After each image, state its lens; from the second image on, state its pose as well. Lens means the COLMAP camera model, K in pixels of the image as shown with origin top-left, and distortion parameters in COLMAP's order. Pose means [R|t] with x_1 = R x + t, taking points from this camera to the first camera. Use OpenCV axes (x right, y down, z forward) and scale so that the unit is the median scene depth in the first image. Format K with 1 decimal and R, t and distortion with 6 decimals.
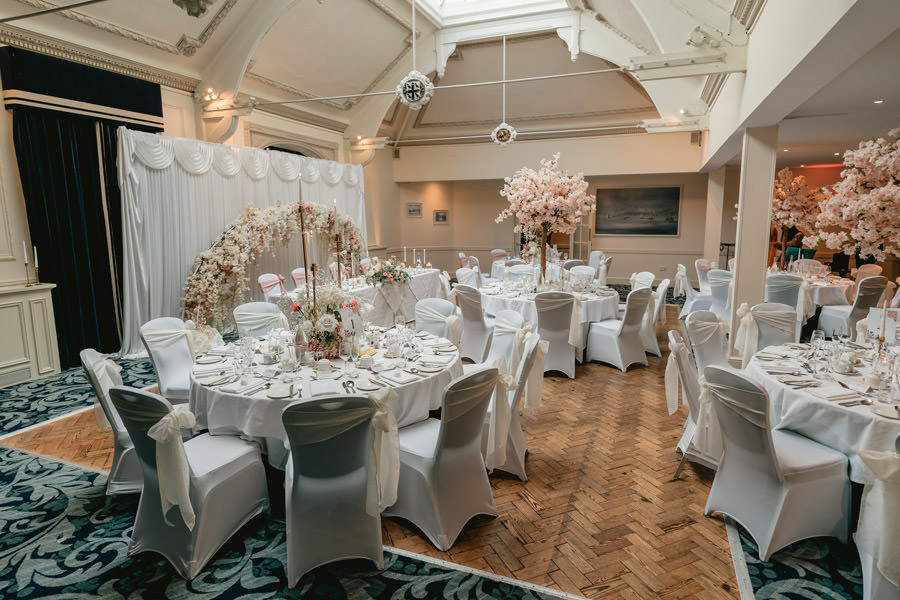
lens RADIAL K [[524.8, 0, 450.4], [0, 524.8, 299.2], [0, 0, 1]] dist [0.000311, -0.000264]
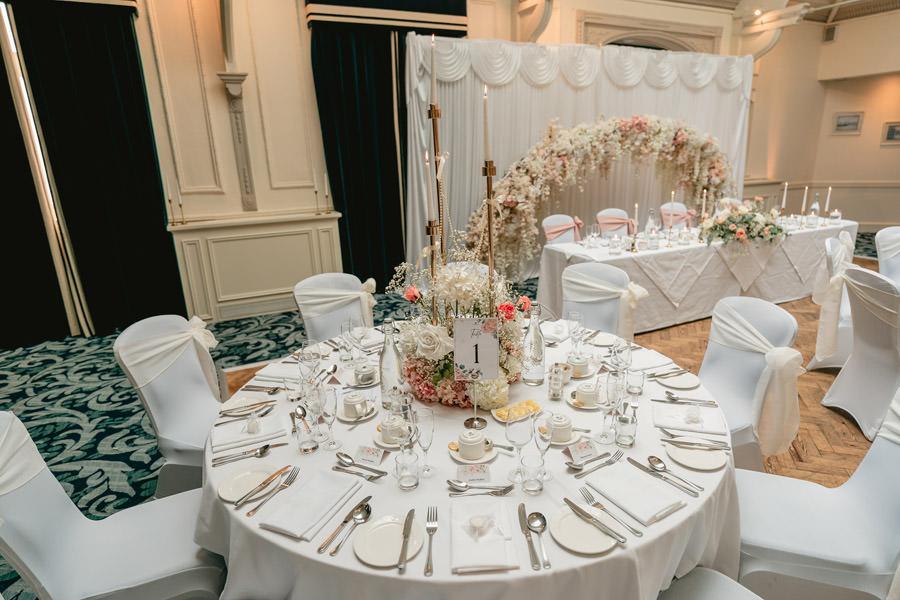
lens RADIAL K [[524.8, 0, 452.5], [0, 524.8, 303.8], [0, 0, 1]] dist [0.000311, -0.000264]
pose [[0.742887, 0.175772, -0.645928, 0.048172], [-0.082728, 0.981621, 0.171975, -0.037588], [0.664285, -0.074322, 0.743775, 0.304435]]
